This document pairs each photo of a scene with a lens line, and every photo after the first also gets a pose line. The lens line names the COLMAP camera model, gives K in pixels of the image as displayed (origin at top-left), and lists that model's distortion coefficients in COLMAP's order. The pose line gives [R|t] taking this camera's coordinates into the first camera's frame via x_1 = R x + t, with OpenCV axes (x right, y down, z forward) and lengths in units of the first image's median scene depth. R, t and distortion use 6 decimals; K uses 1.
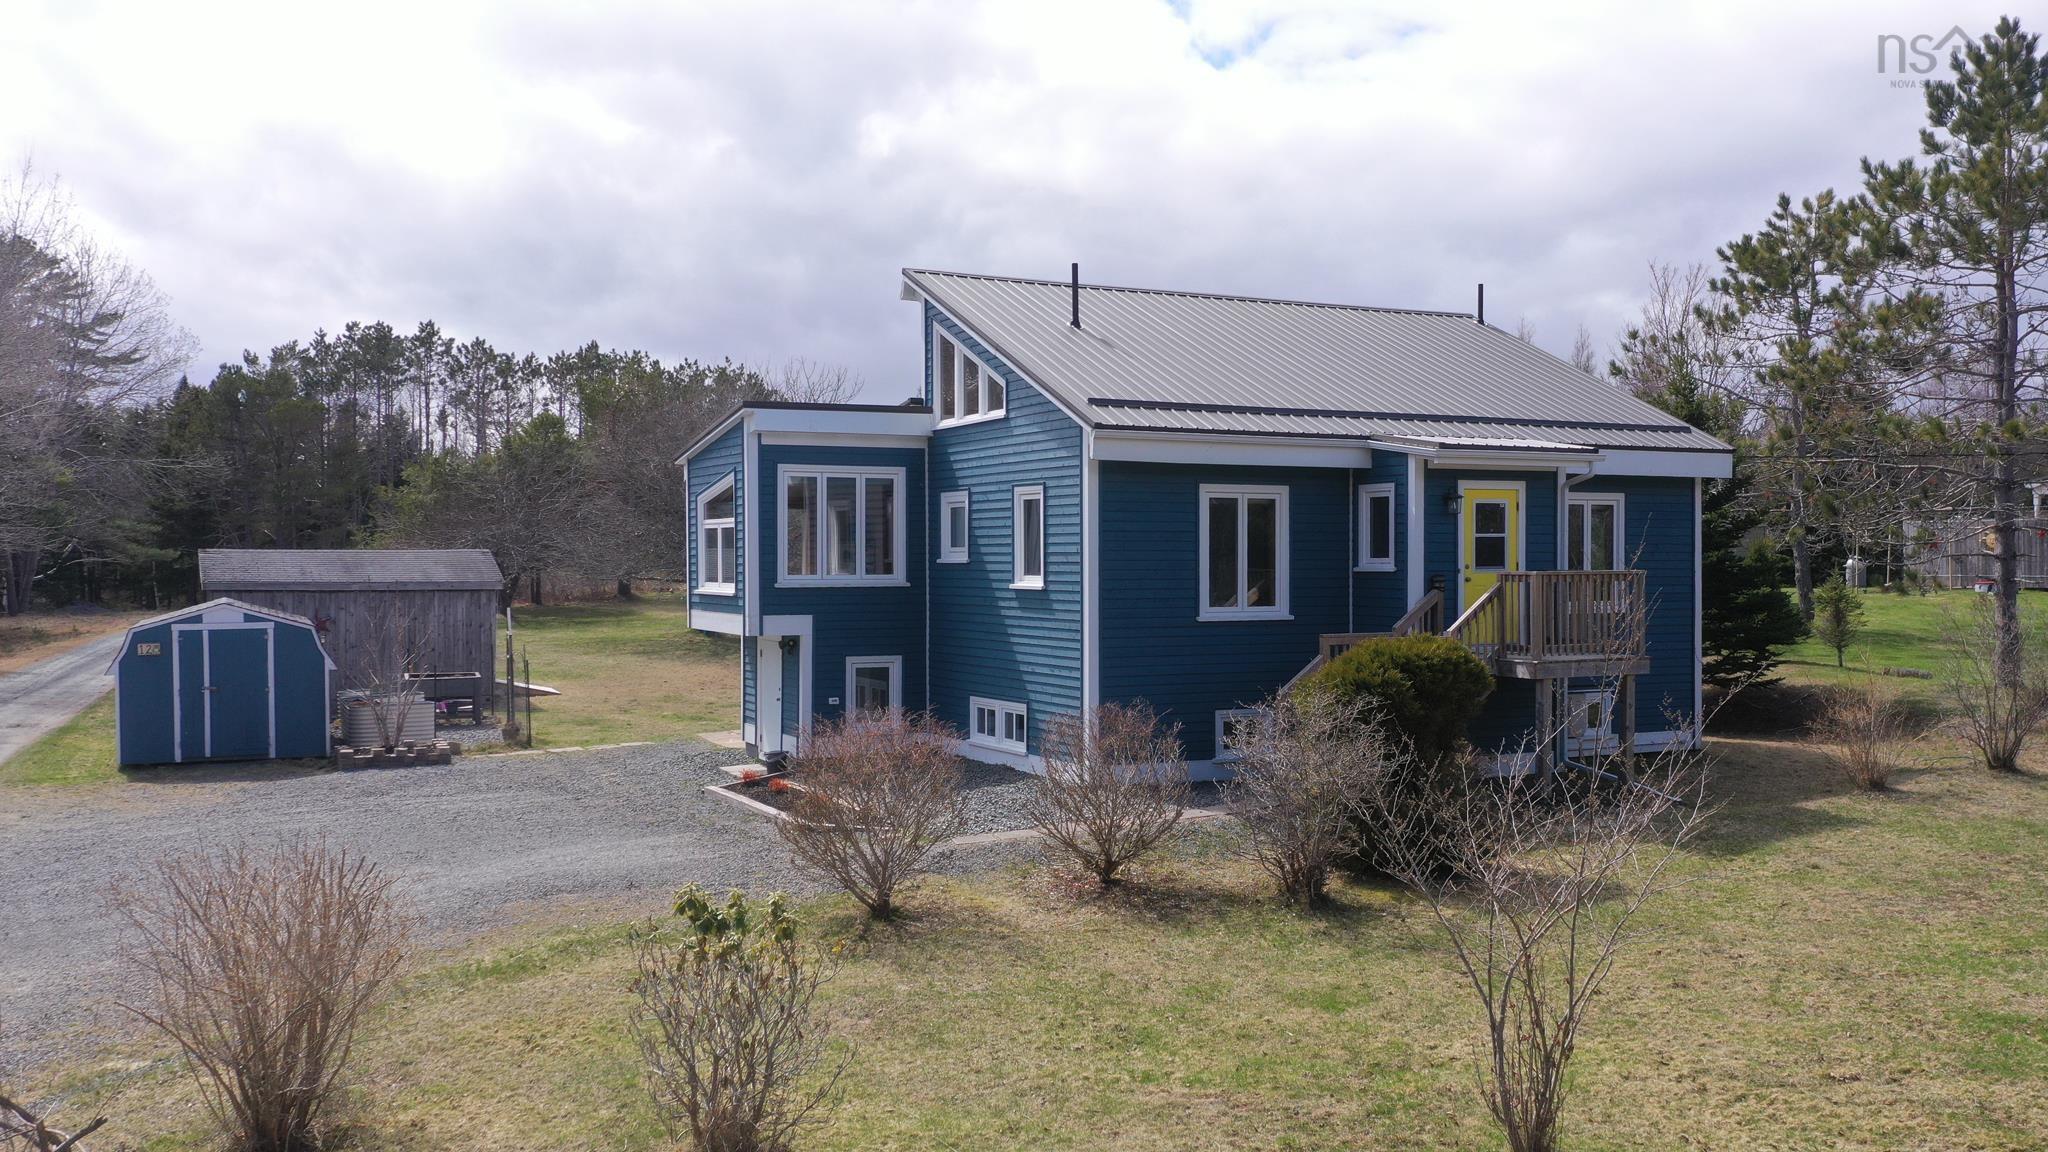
lens RADIAL K [[1679.9, 0, 1082.6], [0, 1679.9, 575.6], [0, 0, 1]] dist [-0.000103, 0.001621]
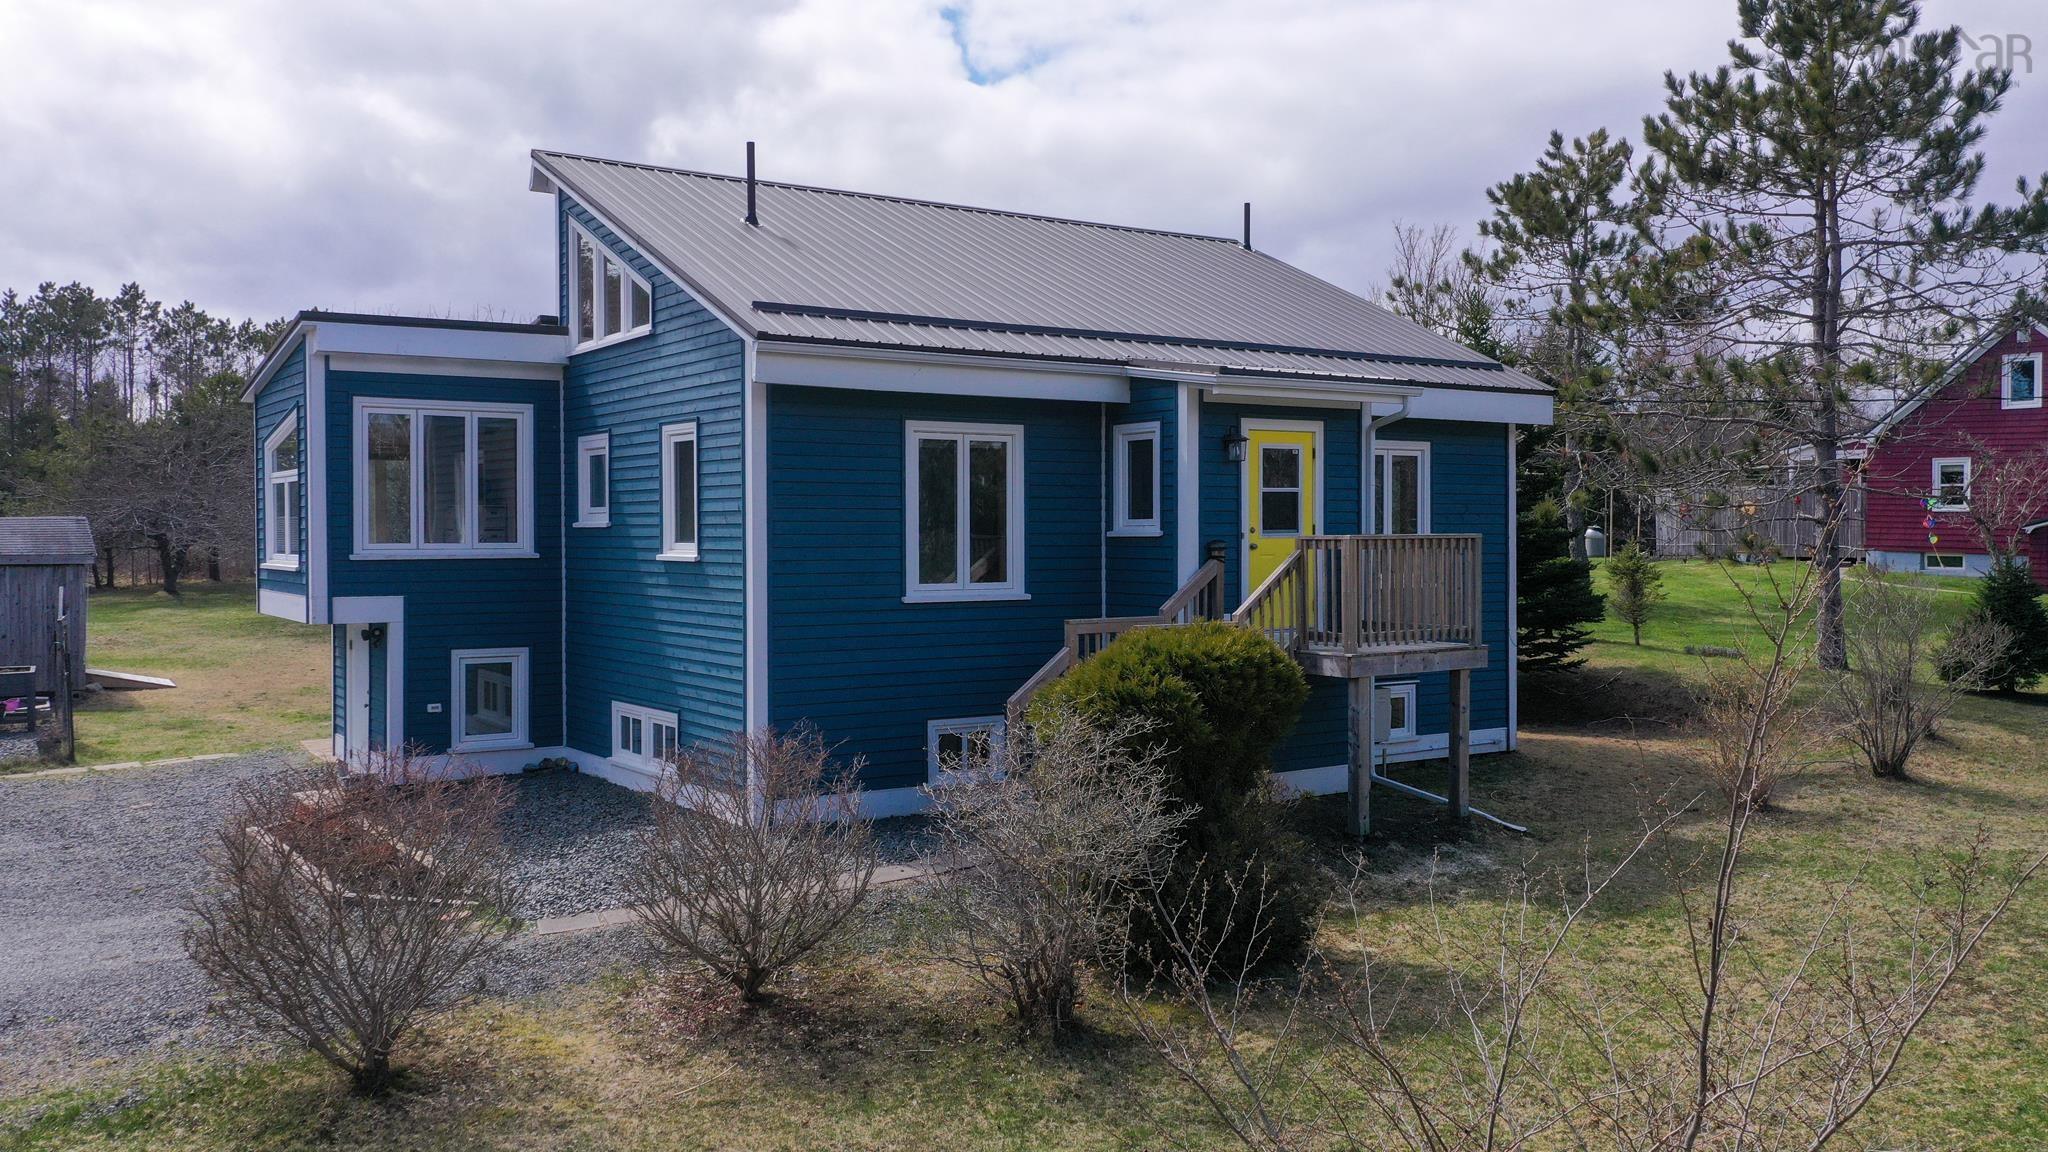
lens RADIAL K [[1679.9, 0, 1082.6], [0, 1679.9, 575.6], [0, 0, 1]] dist [-0.000103, 0.001621]
pose [[0.988041, -0.004566, 0.154123, 0.029340], [0.002009, 0.999858, 0.016745, 0.002368], [-0.154177, -0.016235, 0.987910, 0.225768]]
